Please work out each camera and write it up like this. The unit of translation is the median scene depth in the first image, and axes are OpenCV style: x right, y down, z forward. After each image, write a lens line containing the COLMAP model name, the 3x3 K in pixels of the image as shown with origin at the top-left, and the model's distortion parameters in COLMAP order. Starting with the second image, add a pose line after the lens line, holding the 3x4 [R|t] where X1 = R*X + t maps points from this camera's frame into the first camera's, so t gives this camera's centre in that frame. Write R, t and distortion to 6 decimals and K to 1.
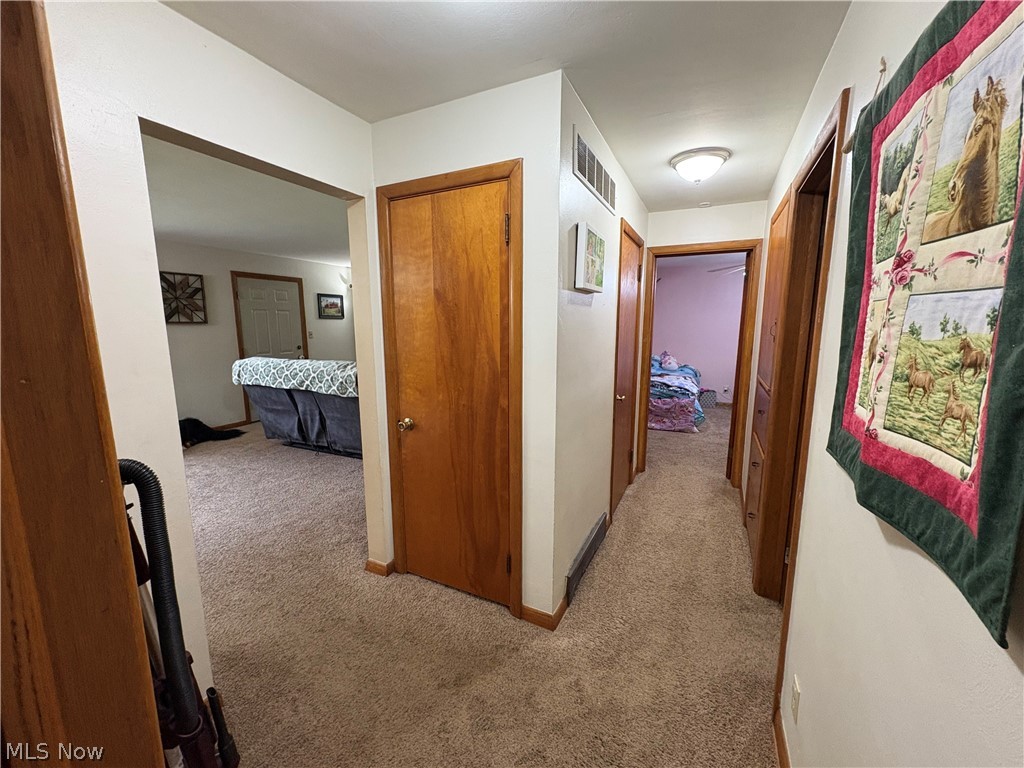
lens RADIAL K [[407.3, 0, 510.2], [0, 407.3, 385.8], [0, 0, 1]] dist [0.001008, 0.000053]
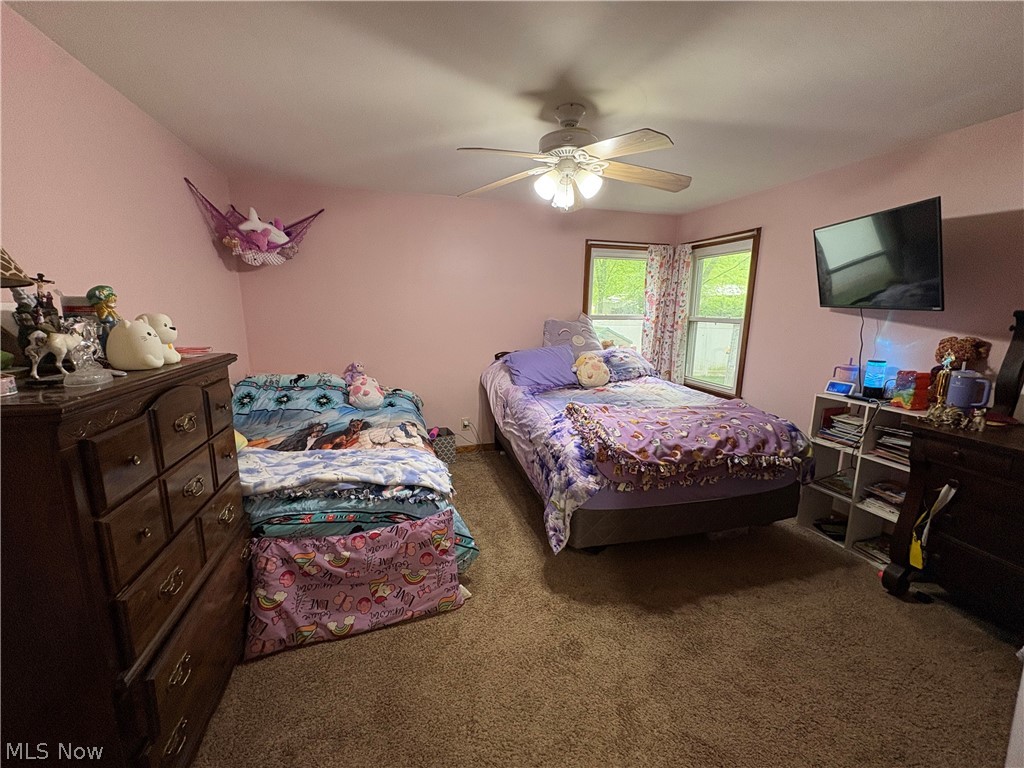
lens RADIAL K [[407.3, 0, 514.8], [0, 407.3, 382.6], [0, 0, 1]] dist [0.001008, 0.000053]
pose [[0.730823, -0.123745, 0.671256, 0.255195], [0.103897, 0.992137, 0.069782, -0.104906], [-0.674613, 0.018743, 0.737934, 0.674181]]
